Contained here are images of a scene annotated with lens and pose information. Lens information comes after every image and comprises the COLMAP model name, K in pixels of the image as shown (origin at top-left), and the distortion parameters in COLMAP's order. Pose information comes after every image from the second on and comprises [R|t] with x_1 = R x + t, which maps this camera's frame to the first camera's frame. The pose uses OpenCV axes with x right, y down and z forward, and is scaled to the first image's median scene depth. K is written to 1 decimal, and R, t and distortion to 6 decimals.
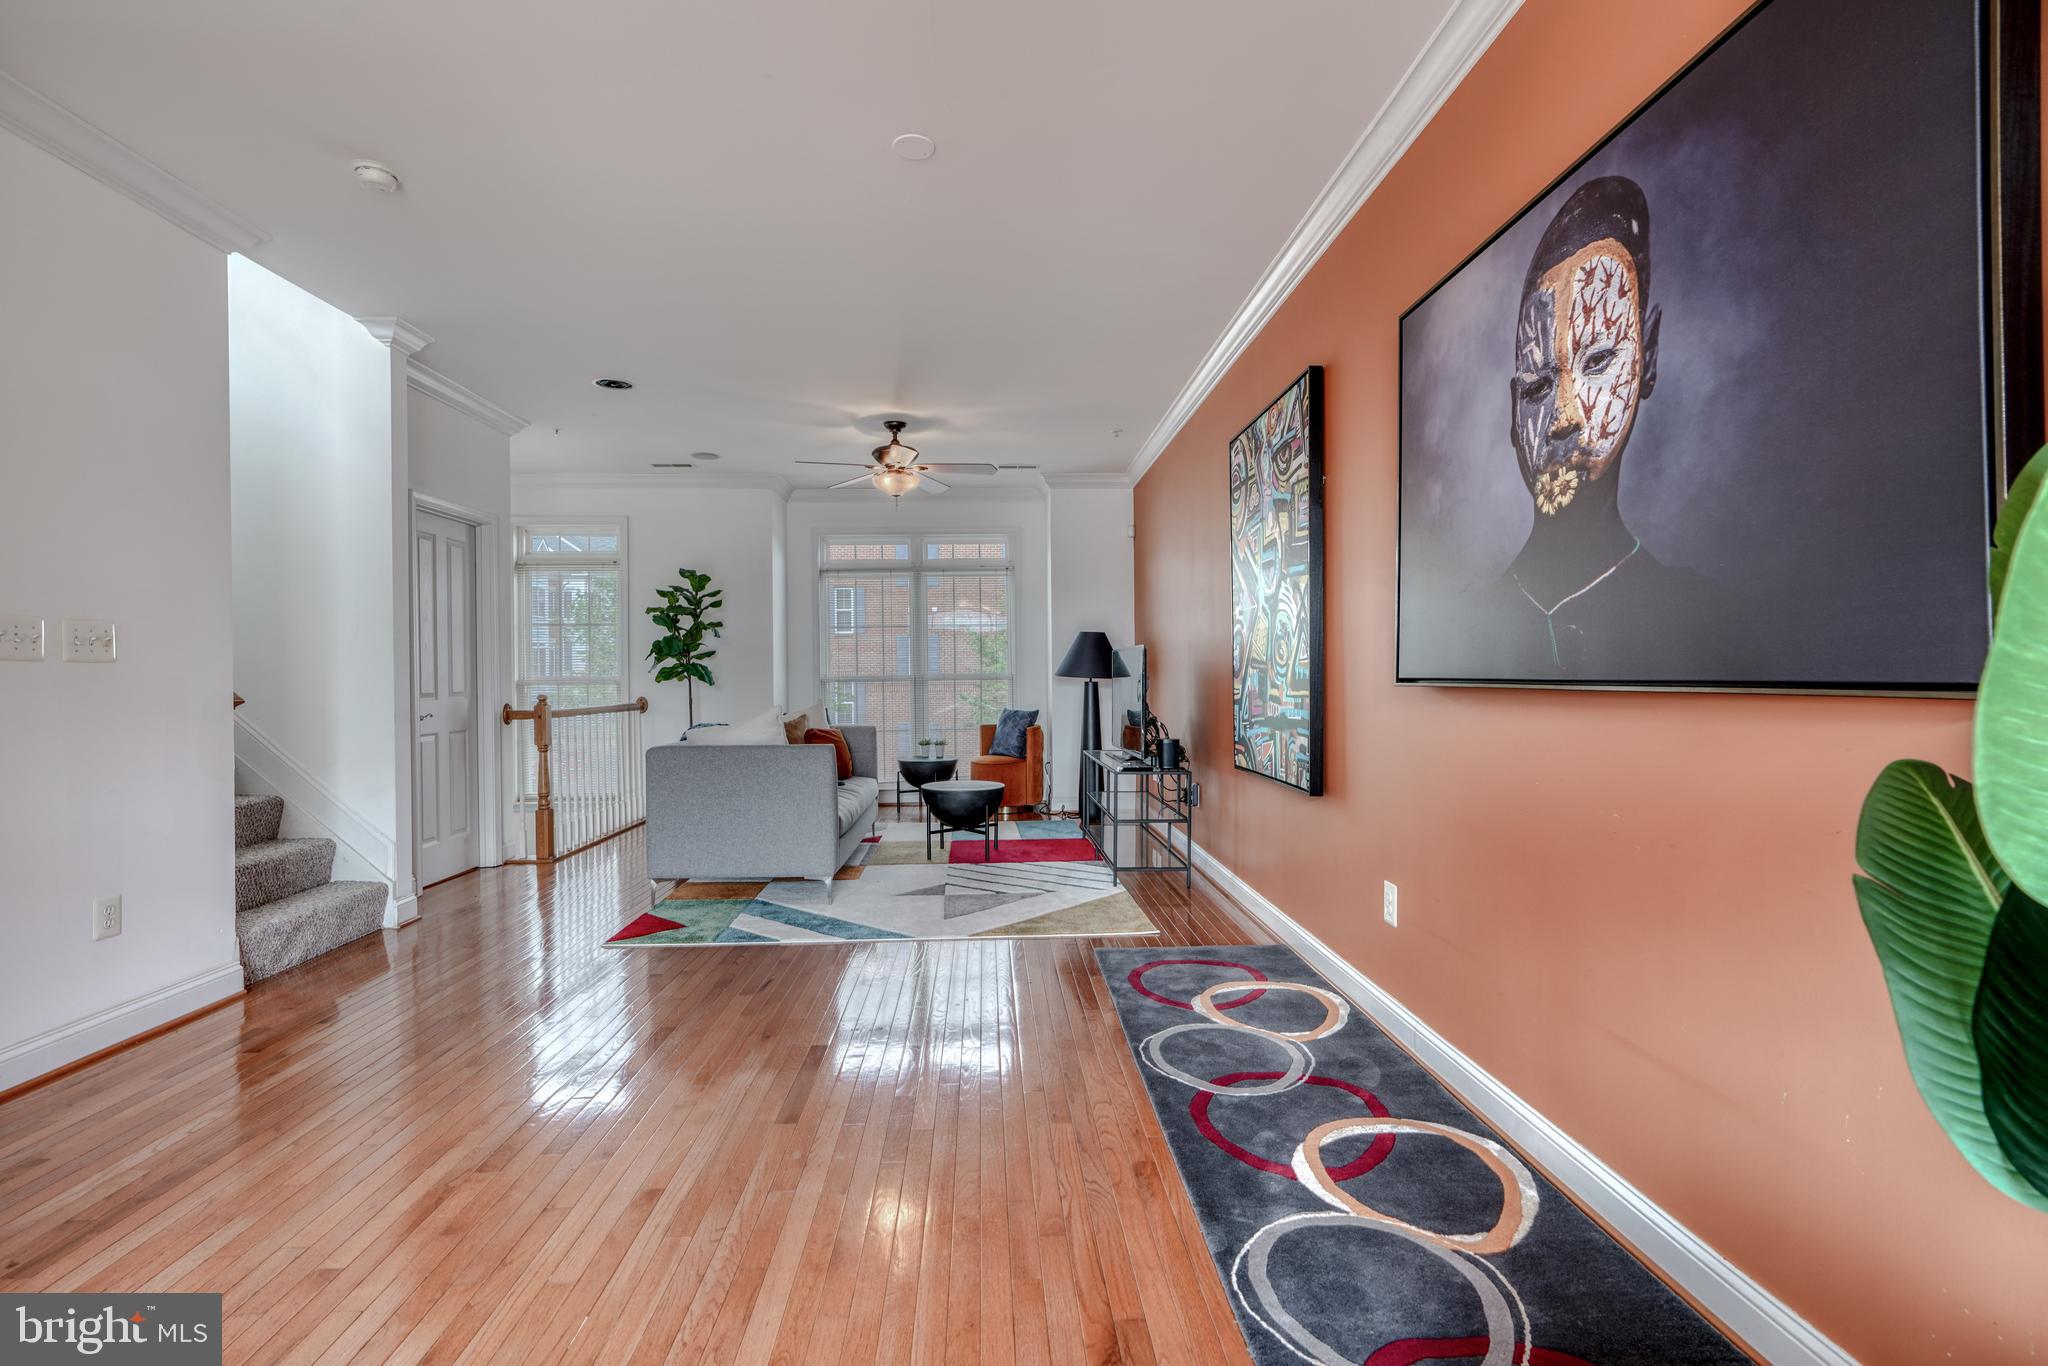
lens RADIAL K [[921.1, 0, 1020.6], [0, 921.1, 681.3], [0, 0, 1]] dist [-0.008639, 0.005700]
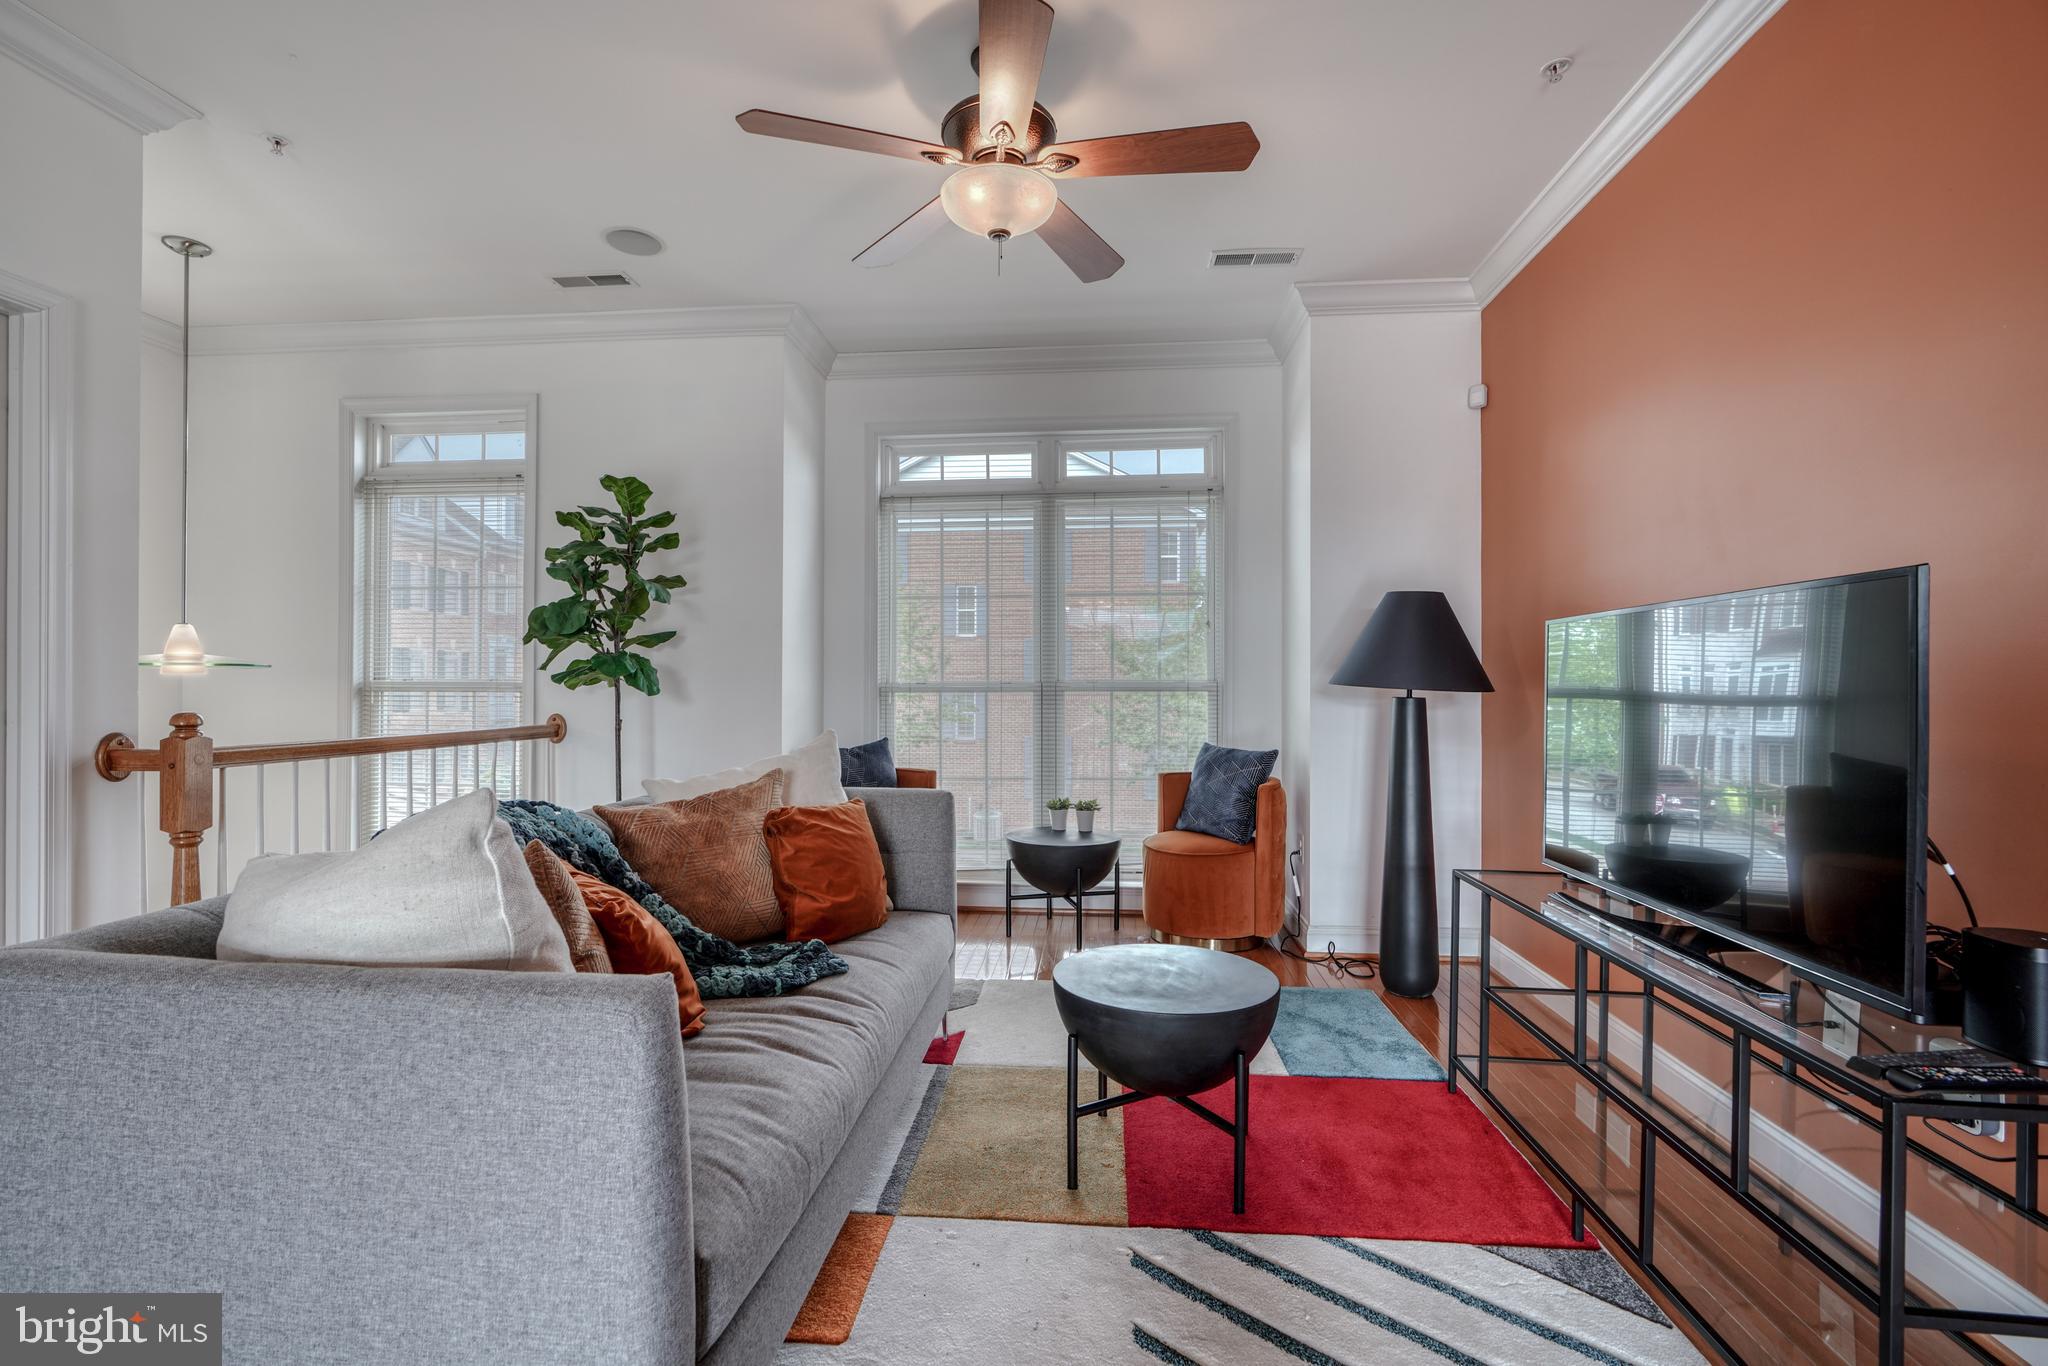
lens RADIAL K [[921.1, 0, 1020.6], [0, 921.1, 681.3], [0, 0, 1]] dist [-0.008639, 0.005700]
pose [[0.990188, 0.010666, -0.139333, -0.079027], [-0.011952, 0.999893, -0.008393, -0.002445], [0.139229, 0.009976, 0.990210, 0.708873]]
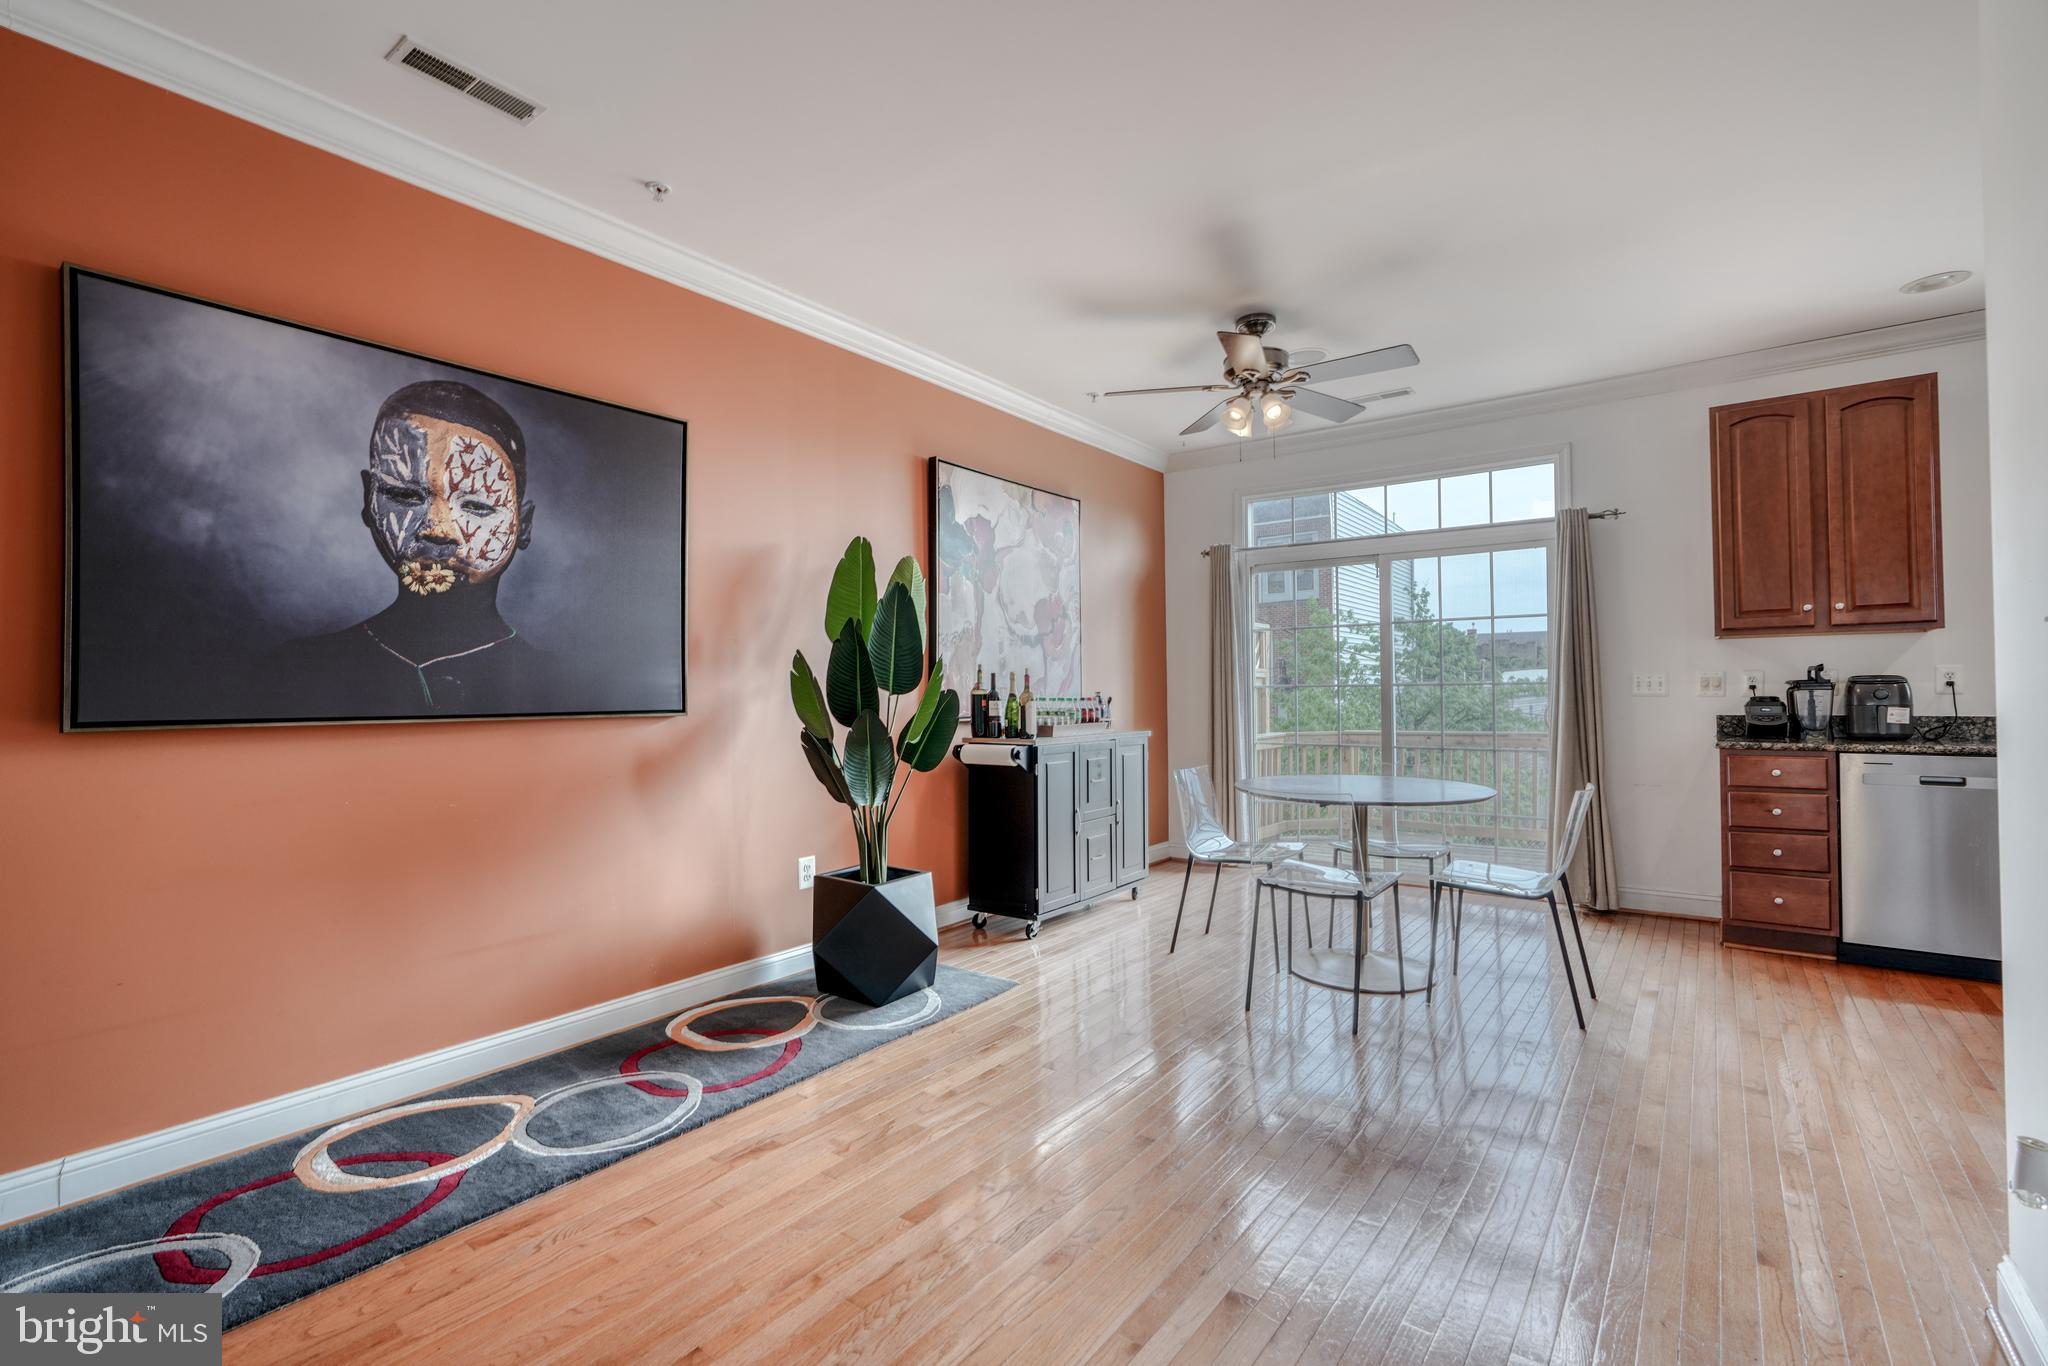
lens RADIAL K [[921.1, 0, 1020.6], [0, 921.1, 681.3], [0, 0, 1]] dist [-0.008639, 0.005700]
pose [[-0.771955, 0.024392, 0.635209, -0.369237], [0.020365, 0.999700, -0.013639, -0.006068], [-0.635351, 0.002407, -0.772220, 0.567350]]
